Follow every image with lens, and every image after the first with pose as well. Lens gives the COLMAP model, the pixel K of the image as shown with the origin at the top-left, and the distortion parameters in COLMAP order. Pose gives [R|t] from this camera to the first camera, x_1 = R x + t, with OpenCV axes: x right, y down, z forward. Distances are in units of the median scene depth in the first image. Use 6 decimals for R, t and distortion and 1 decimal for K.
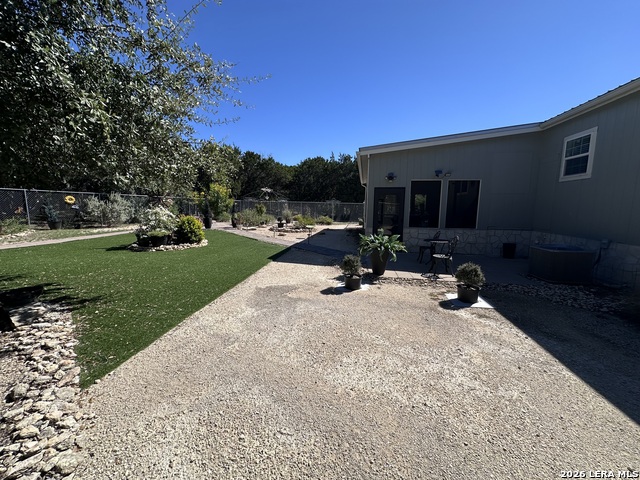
lens RADIAL K [[258.7, 0, 319.2], [0, 258.7, 240.6], [0, 0, 1]] dist [0.000154, 0.000121]
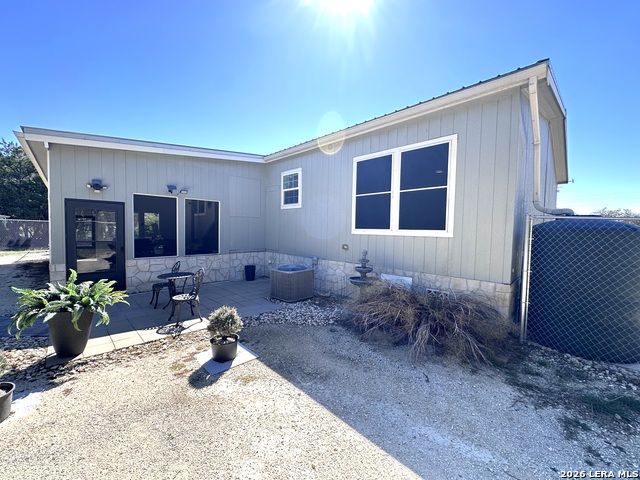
lens RADIAL K [[258.7, 0, 319.2], [0, 258.7, 240.6], [0, 0, 1]] dist [0.000154, 0.000121]
pose [[0.590595, -0.032163, 0.806327, 0.103206], [0.092230, 0.995348, -0.027851, -0.046706], [-0.801680, 0.090816, 0.590814, 0.228718]]
